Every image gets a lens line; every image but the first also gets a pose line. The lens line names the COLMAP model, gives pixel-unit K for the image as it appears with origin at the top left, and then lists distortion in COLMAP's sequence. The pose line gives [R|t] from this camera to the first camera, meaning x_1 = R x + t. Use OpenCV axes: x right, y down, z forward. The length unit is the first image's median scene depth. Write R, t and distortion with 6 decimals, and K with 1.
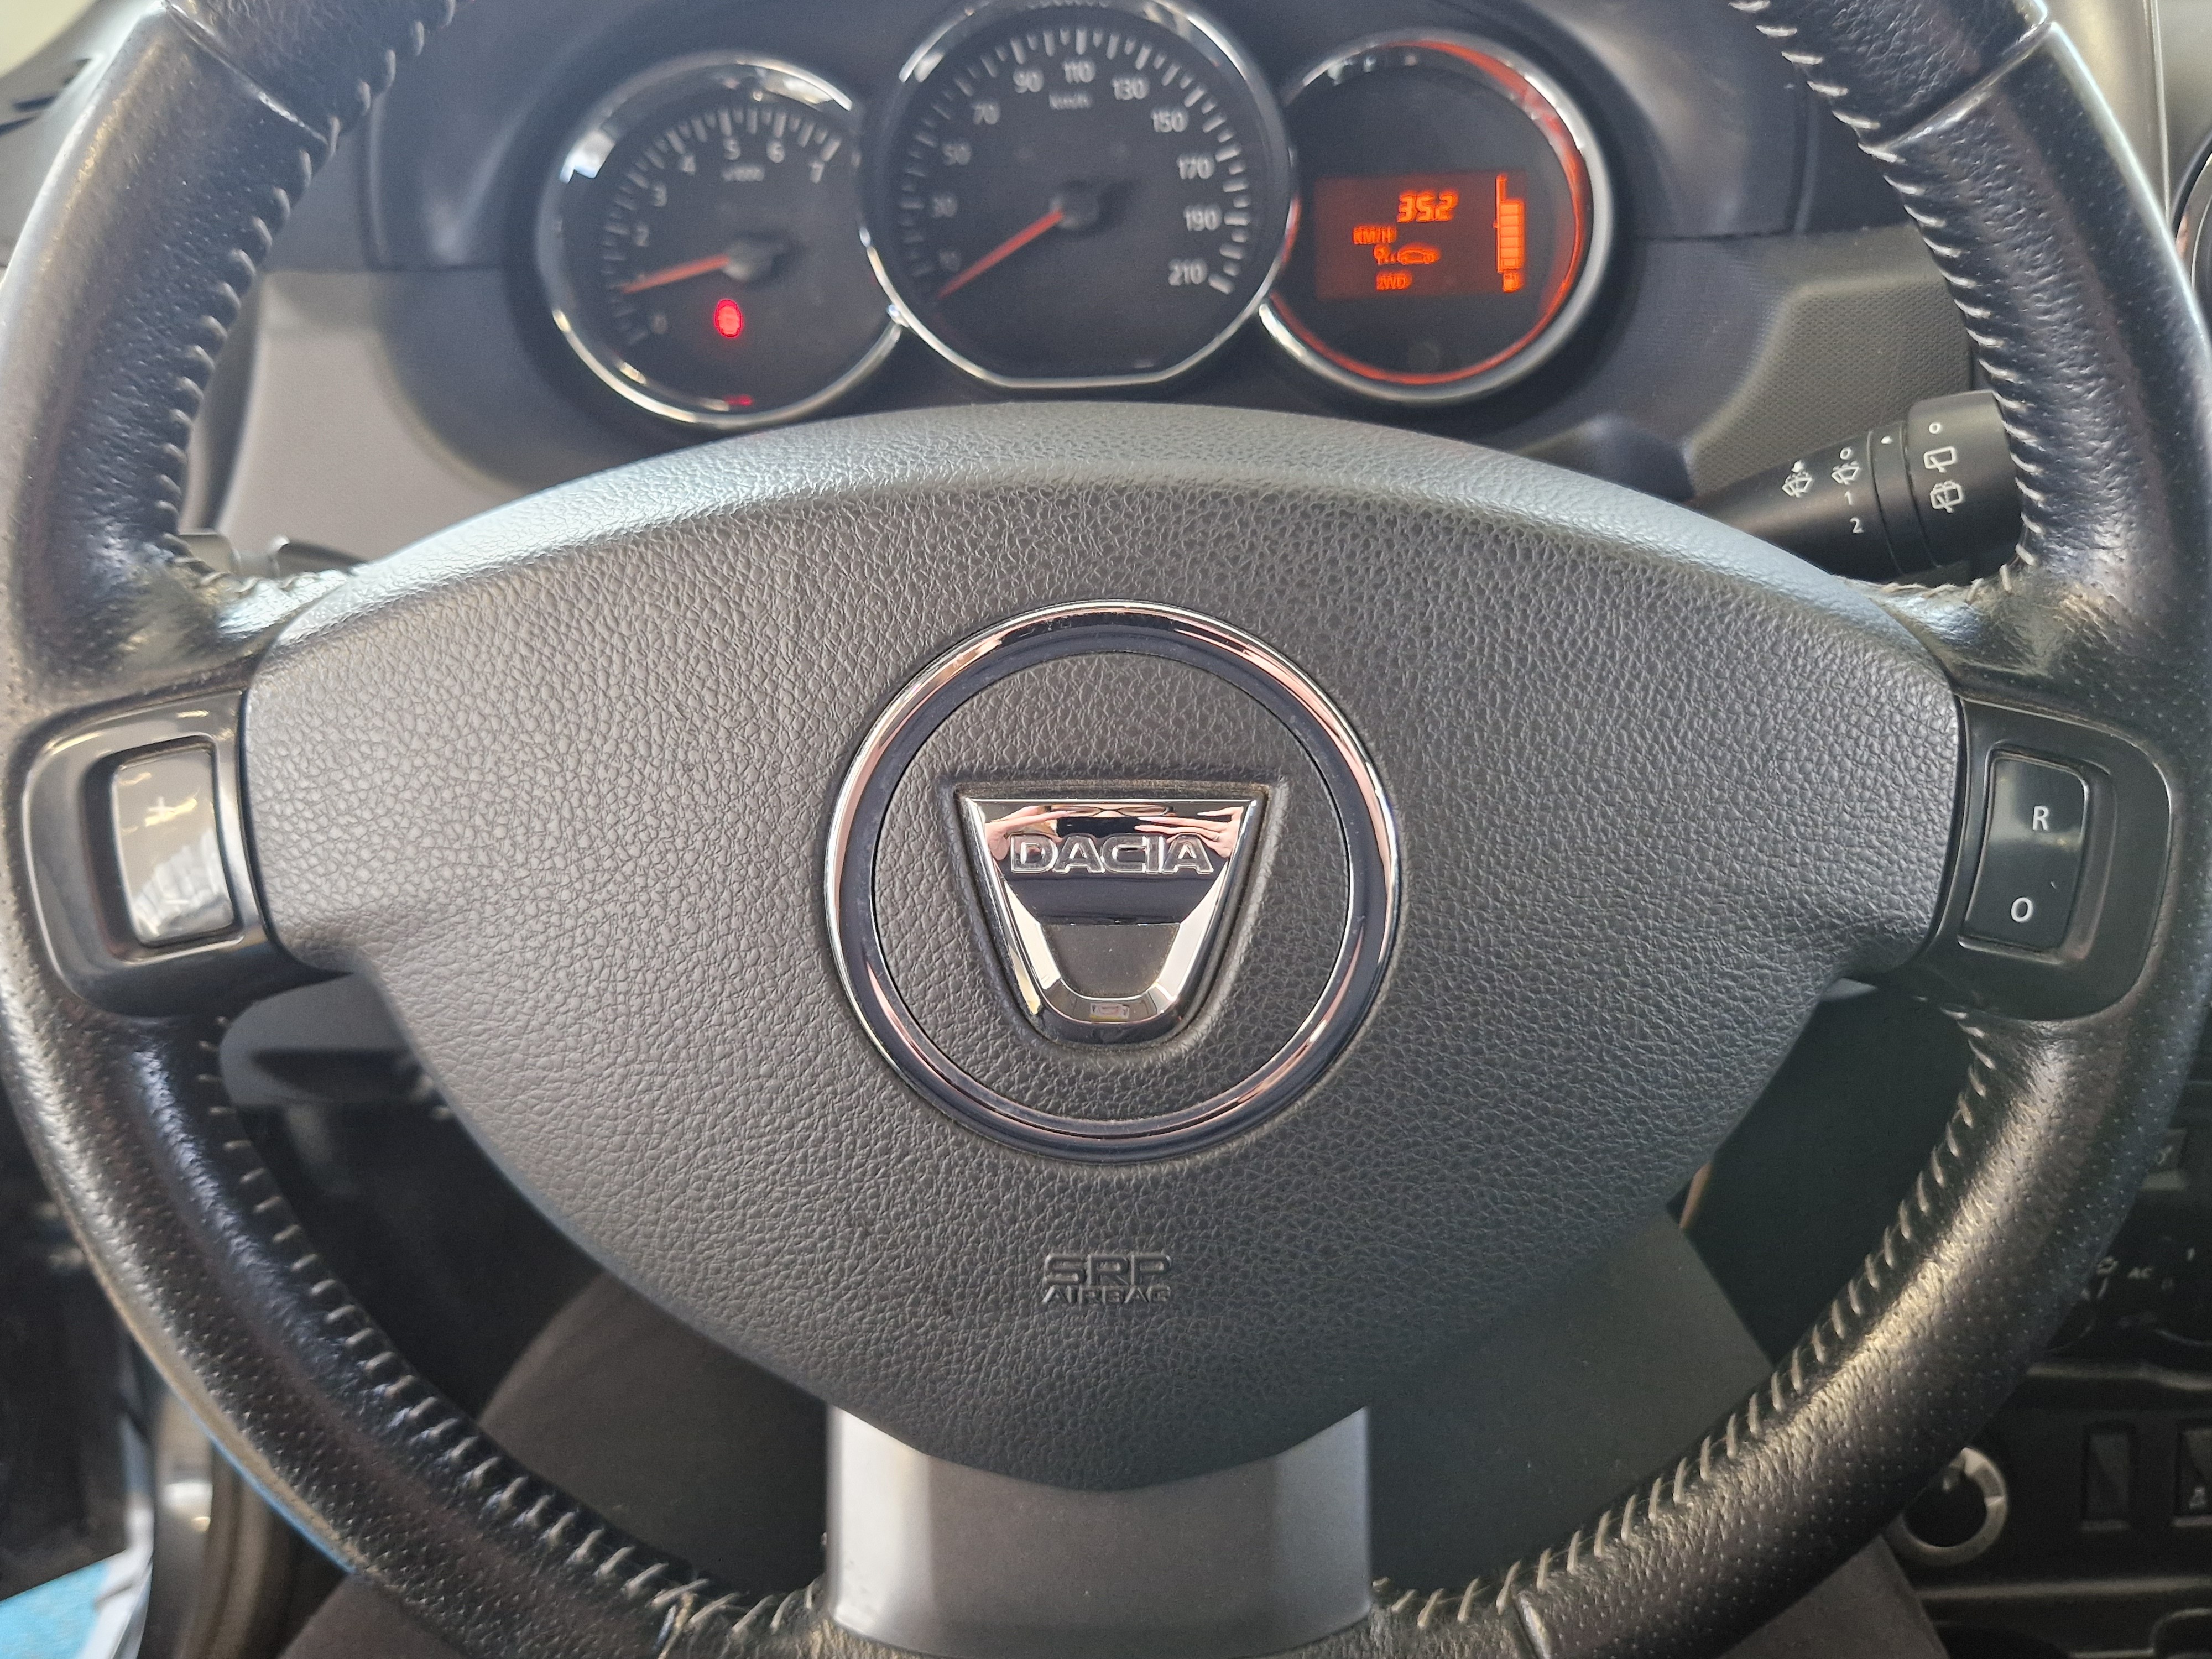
lens RADIAL K [[1937.4, 0, 1113.5], [0, 1937.4, 858.6], [0, 0, 1]] dist [0.064420, -0.080266]
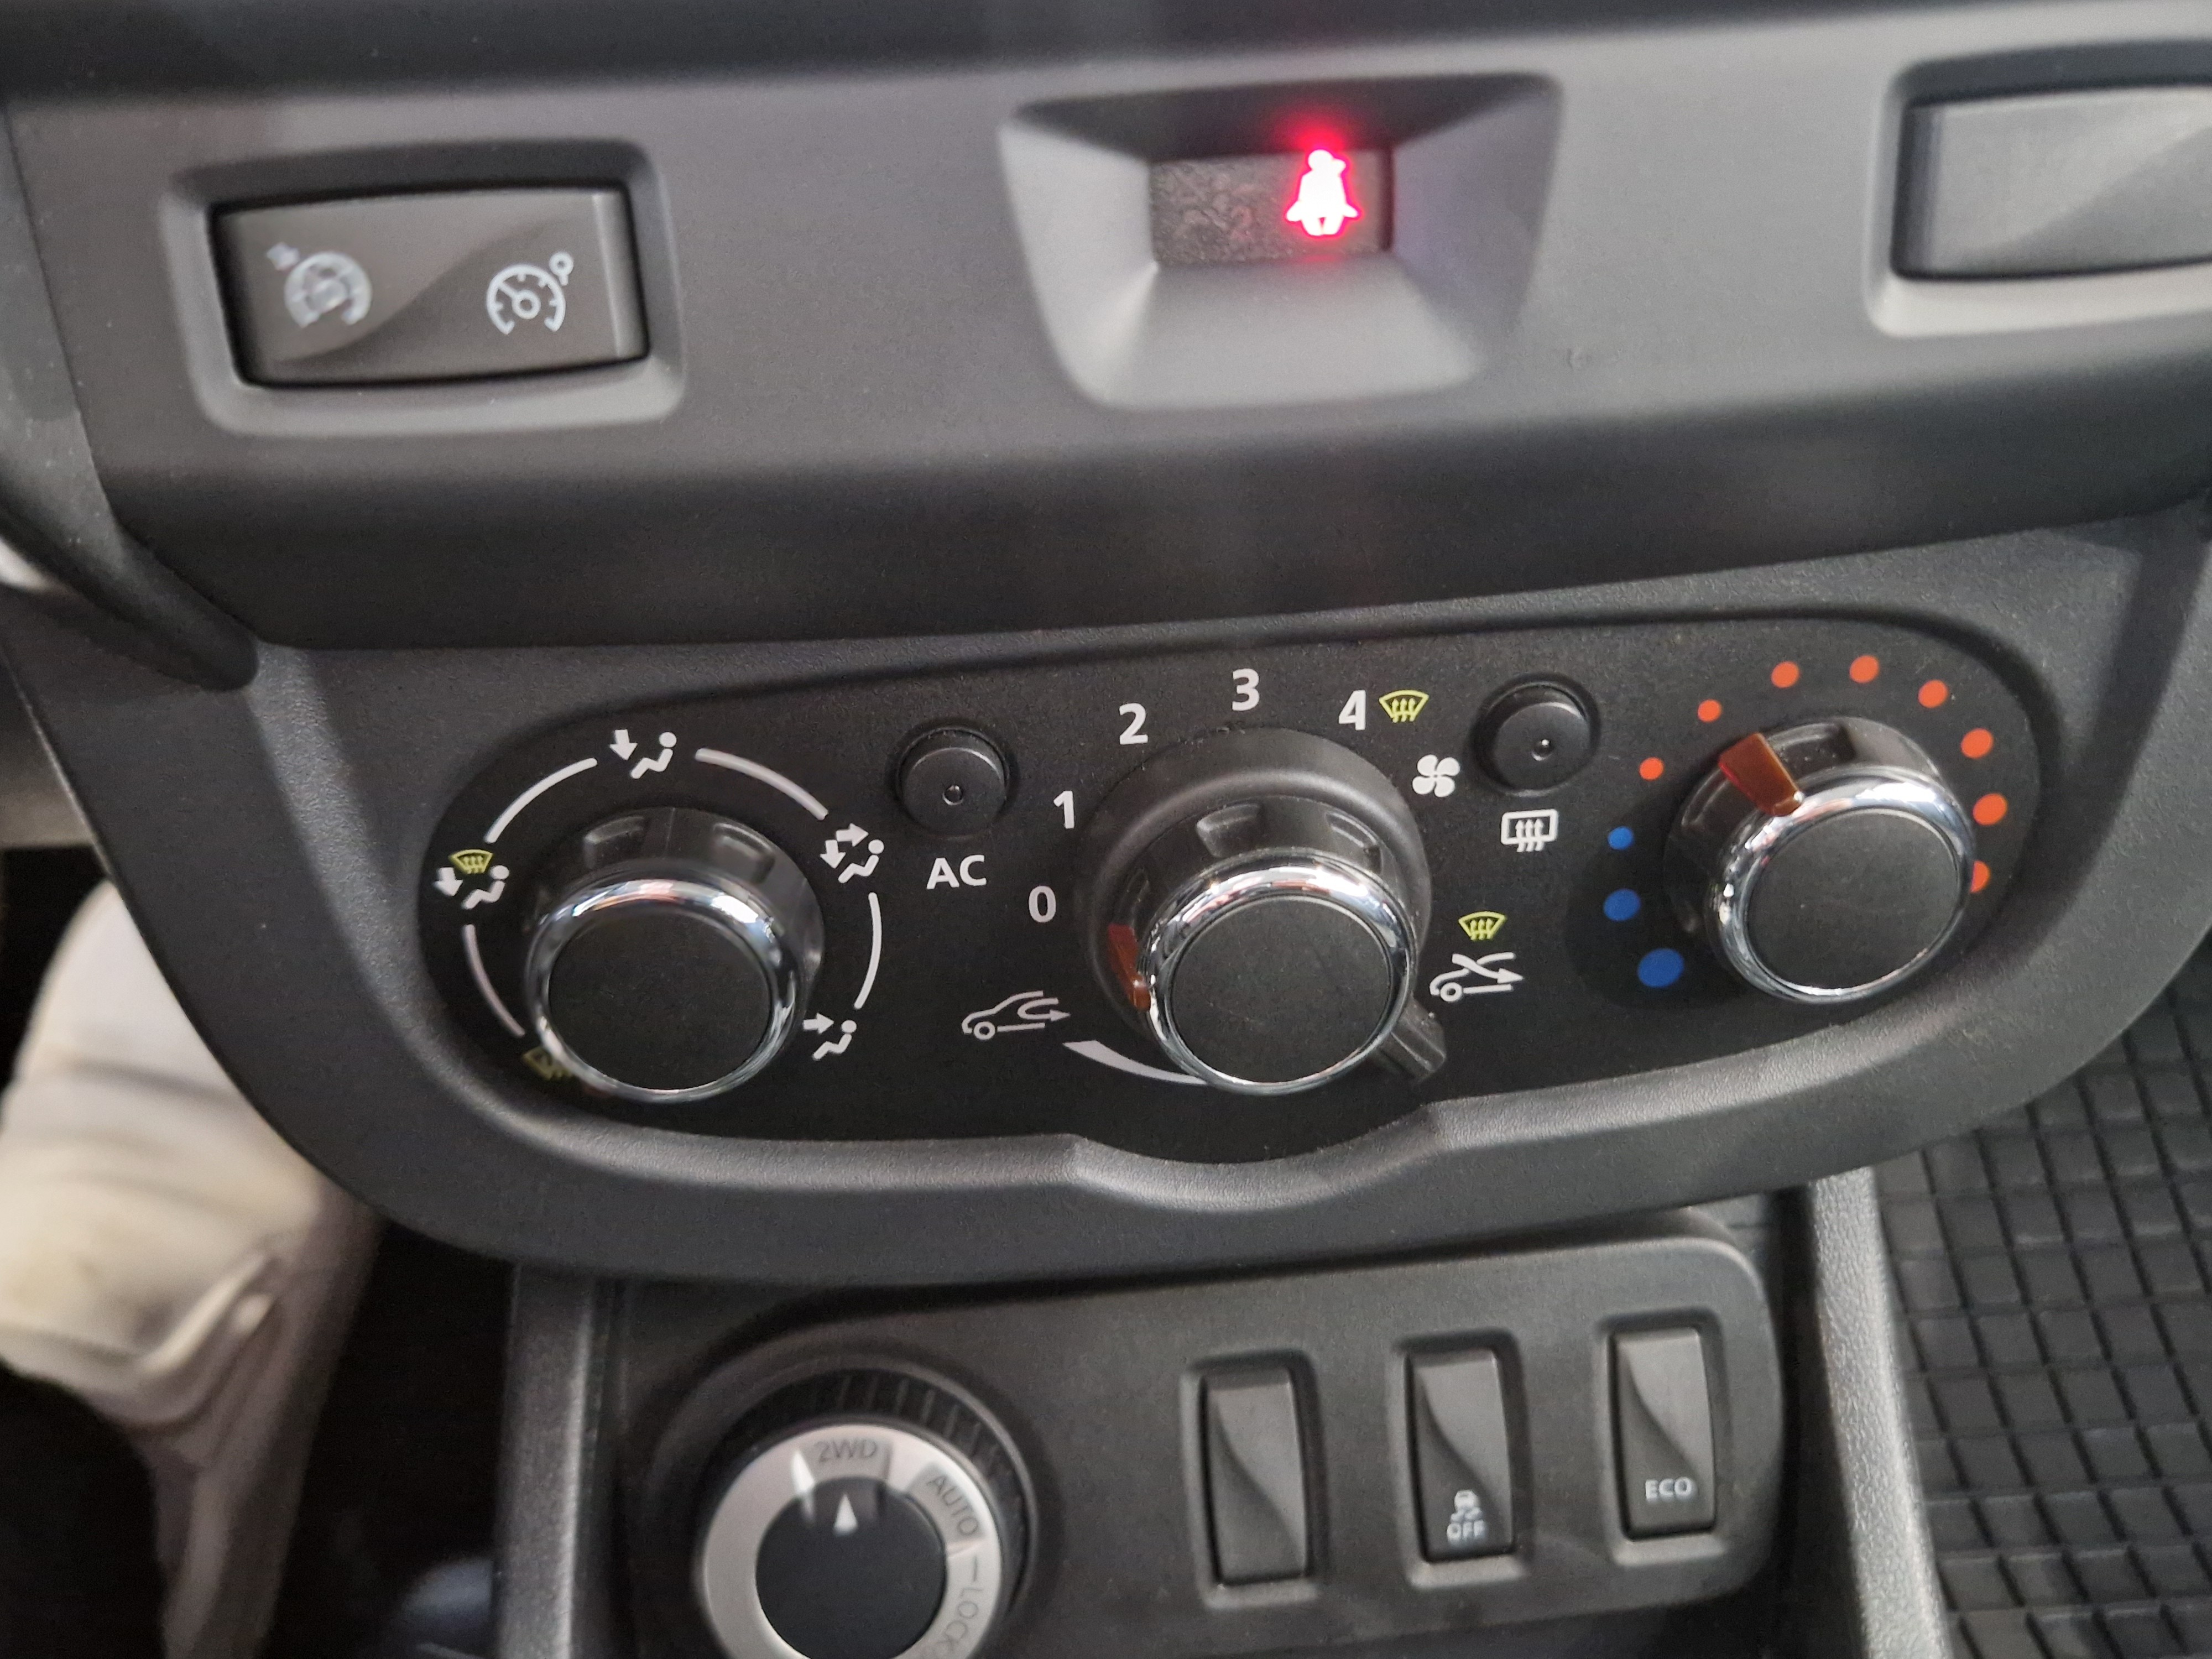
lens RADIAL K [[1898.3, 0, 1106.0], [0, 1898.3, 829.5], [0, 0, 1]] dist [0.075881, -0.095977]
pose [[0.998471, -0.051287, 0.020599, 0.580233], [0.053125, 0.993390, -0.101752, 0.257625], [-0.015244, 0.102691, 0.994596, 0.672526]]
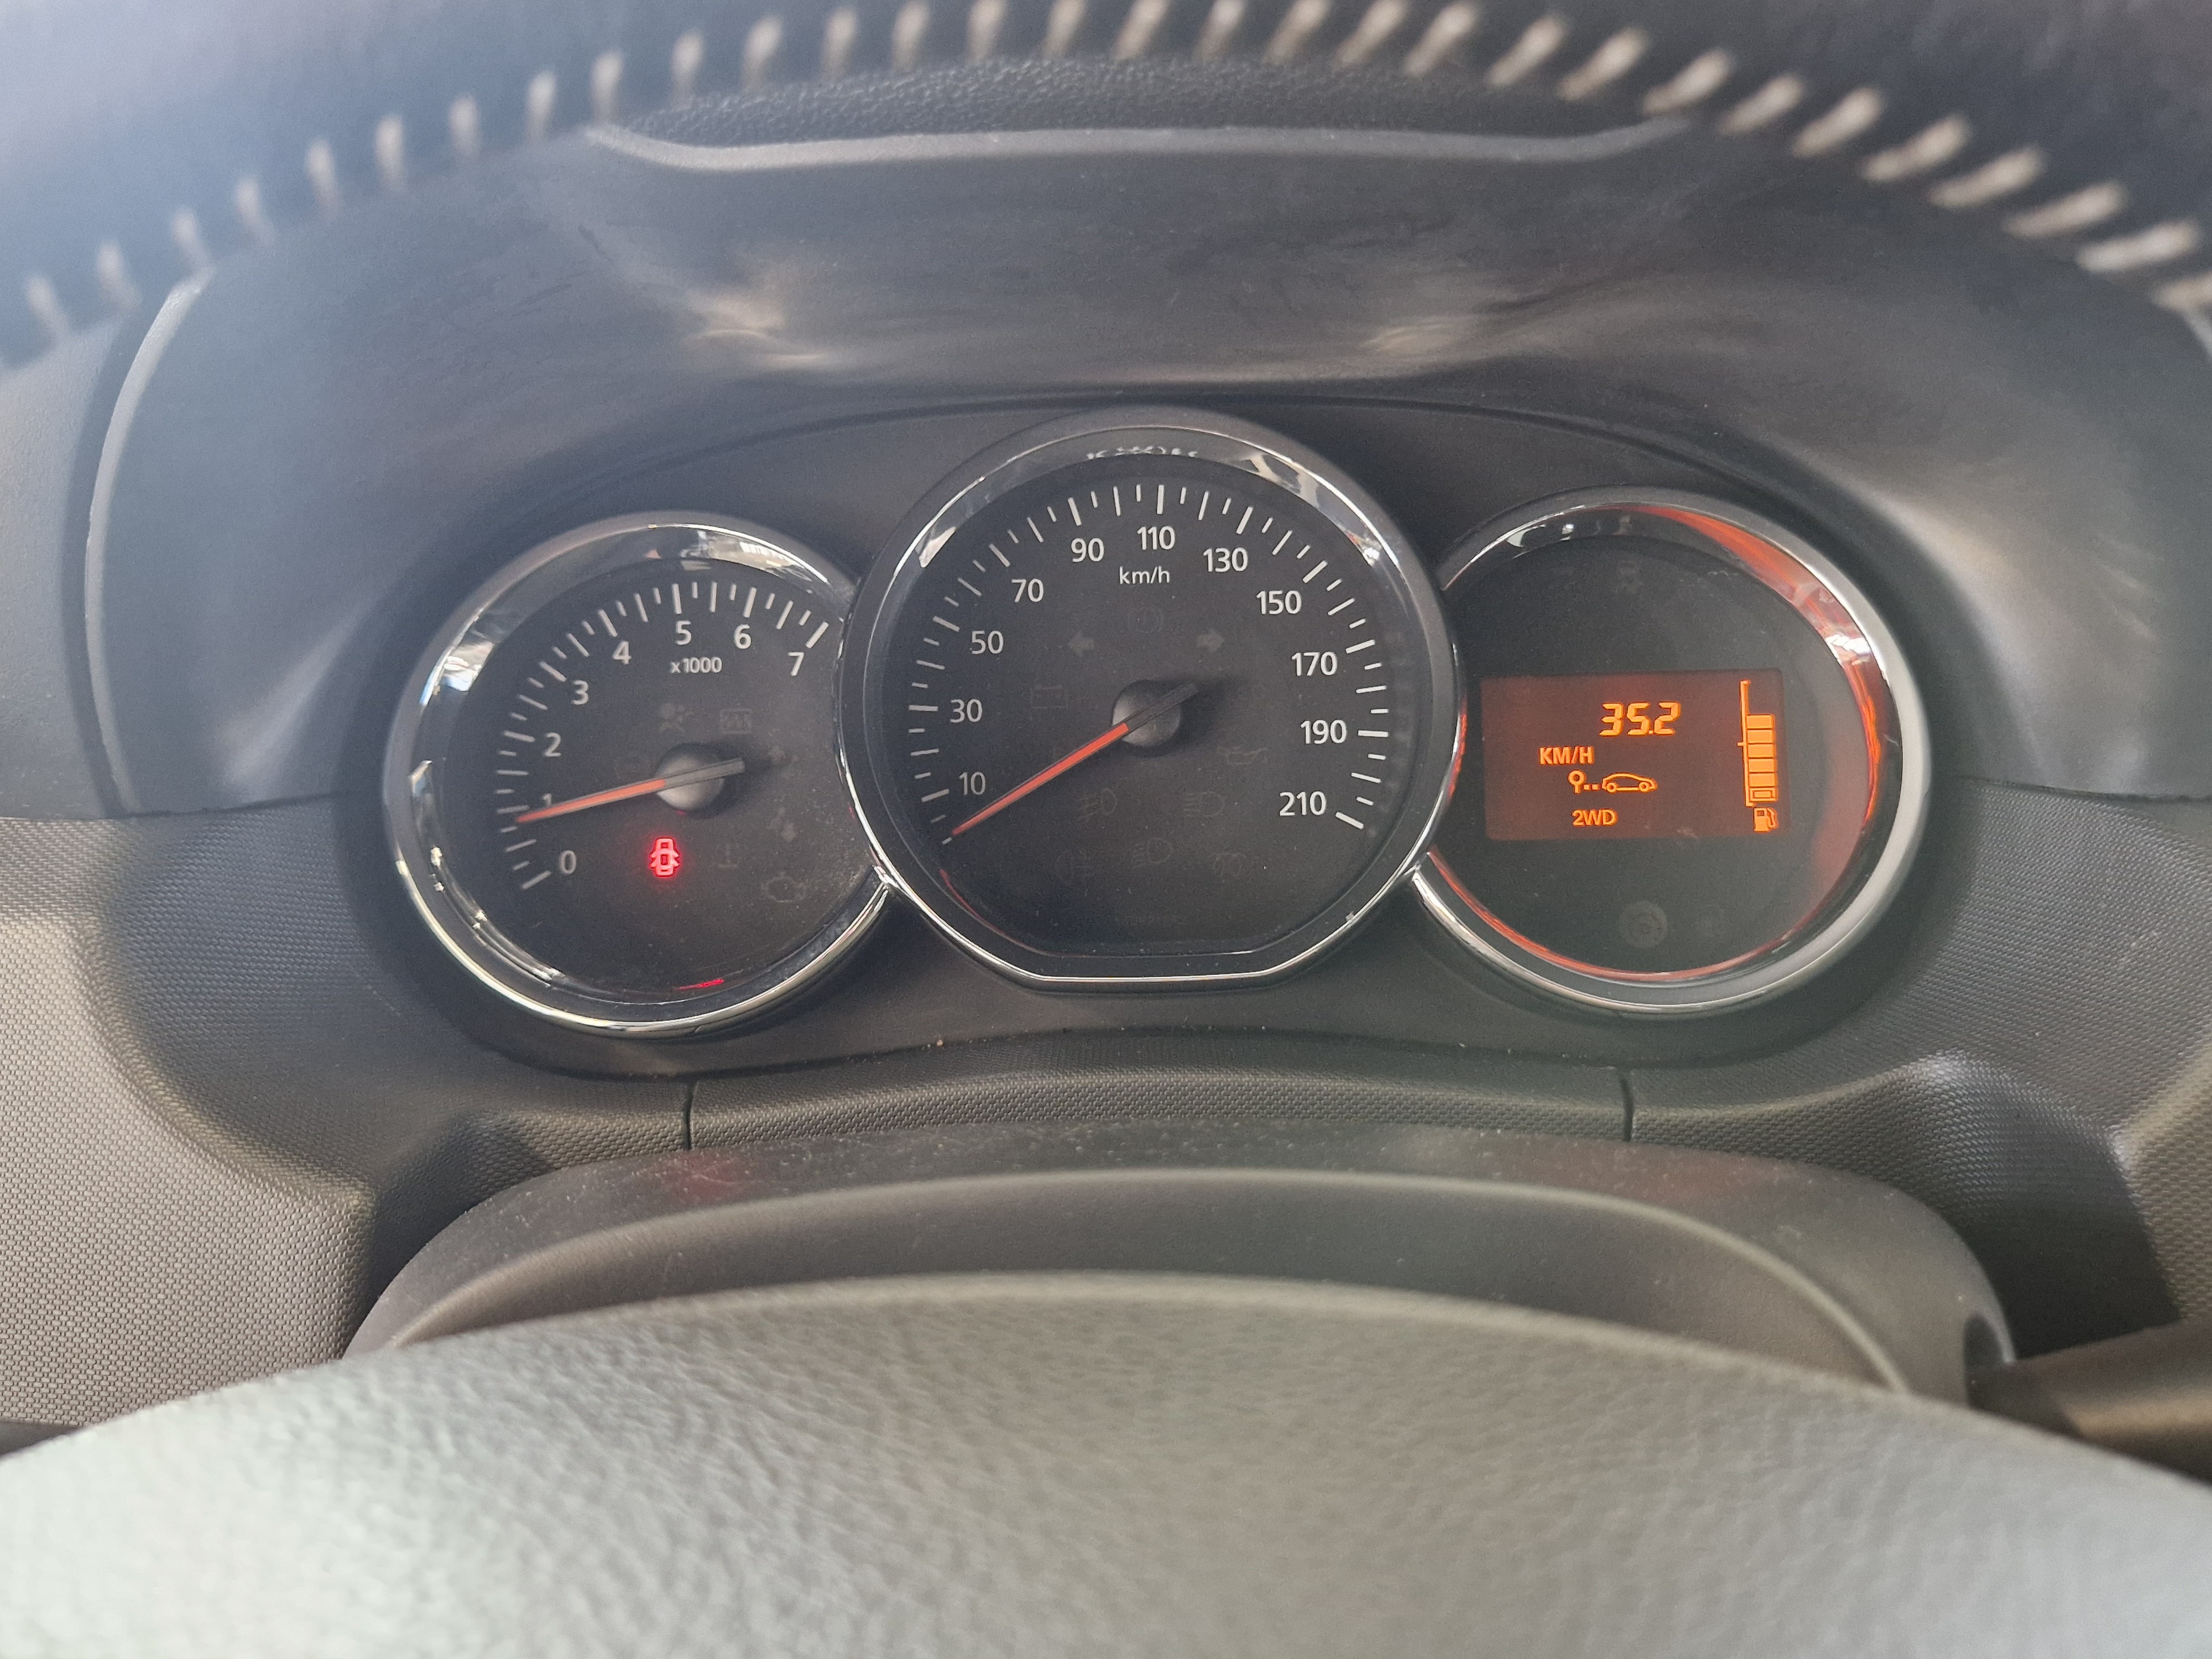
lens RADIAL K [[1898.3, 0, 1106.0], [0, 1898.3, 829.5], [0, 0, 1]] dist [0.075881, -0.095977]
pose [[0.998936, 0.014632, -0.043732, -0.004008], [-0.022329, 0.983217, -0.181067, -0.165071], [0.040349, 0.181851, 0.982498, 0.316641]]
